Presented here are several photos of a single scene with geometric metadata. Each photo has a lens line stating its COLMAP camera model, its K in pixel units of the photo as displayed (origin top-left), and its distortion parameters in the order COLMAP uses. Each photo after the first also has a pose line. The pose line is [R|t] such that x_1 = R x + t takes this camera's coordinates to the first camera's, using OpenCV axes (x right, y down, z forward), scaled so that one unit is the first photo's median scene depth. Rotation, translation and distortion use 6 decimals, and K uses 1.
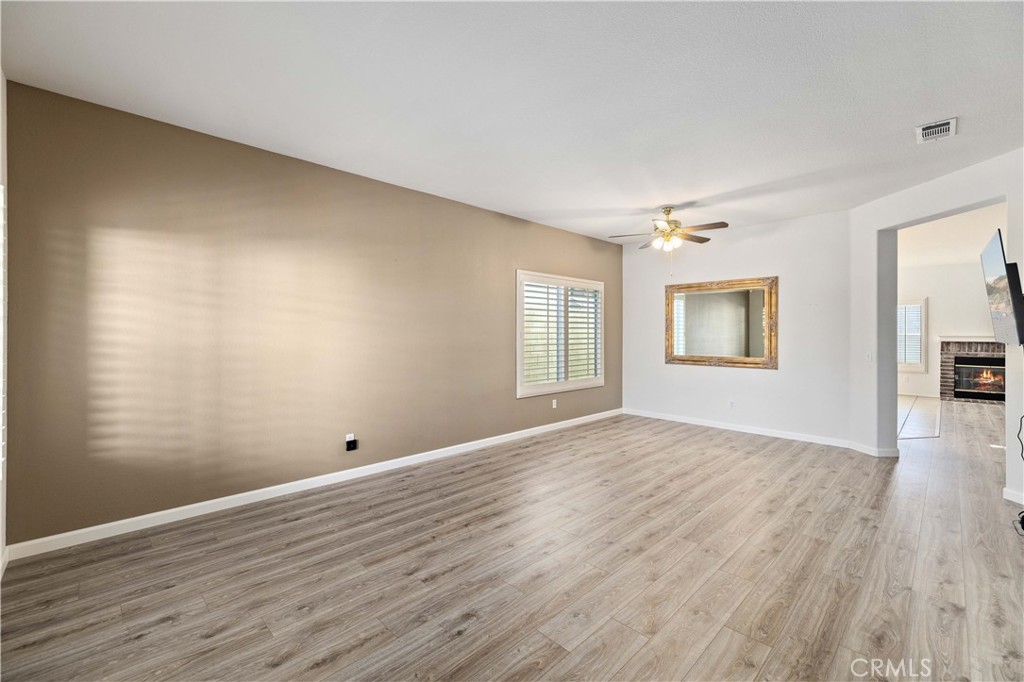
lens RADIAL K [[426.4, 0, 511.5], [0, 426.4, 336.2], [0, 0, 1]] dist [-0.000879, 0.000052]
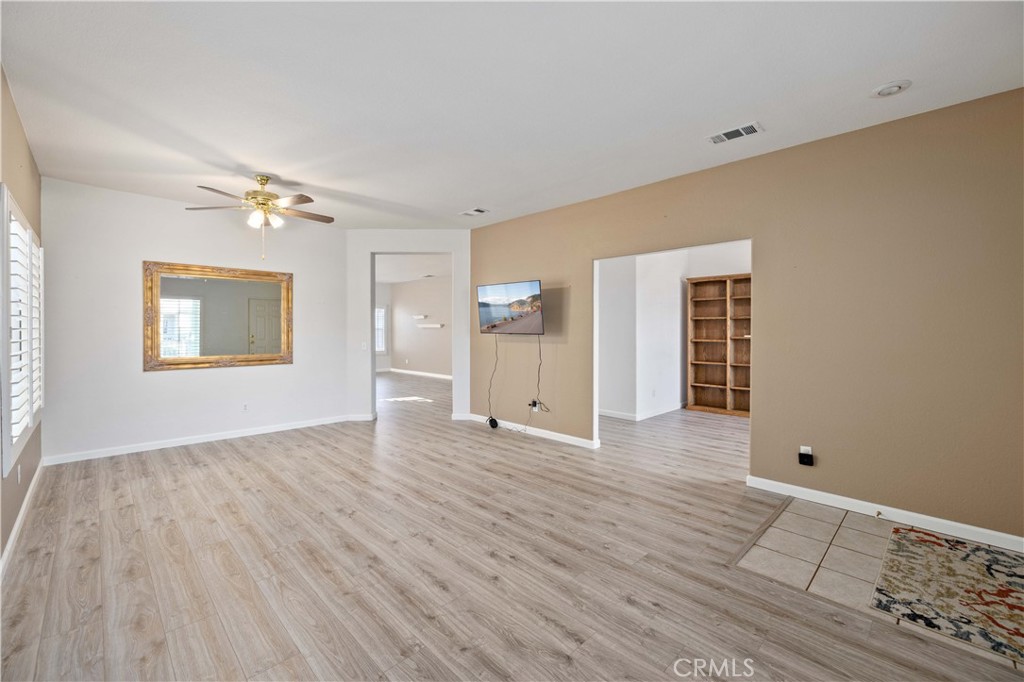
lens RADIAL K [[426.4, 0, 511.5], [0, 426.4, 336.2], [0, 0, 1]] dist [-0.000879, 0.000052]
pose [[-0.000717, -0.018601, 0.999827, -0.661811], [0.005550, 0.999812, 0.018605, -0.008377], [-0.999984, 0.005562, -0.000613, 0.752713]]
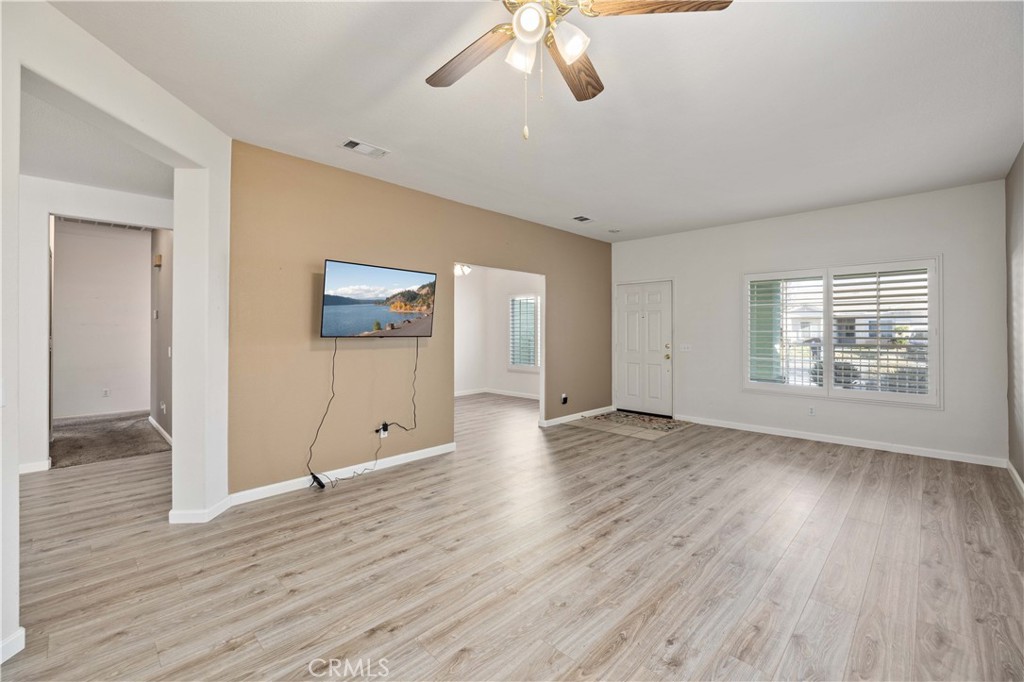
lens RADIAL K [[431.7, 0, 511.1], [0, 431.7, 335.6], [0, 0, 1]] dist [-0.000028, 0.000185]
pose [[-0.999673, -0.001588, -0.025540, 0.571847], [-0.002002, 0.999867, 0.016194, -0.010367], [0.025511, 0.016240, -0.999543, 1.889932]]
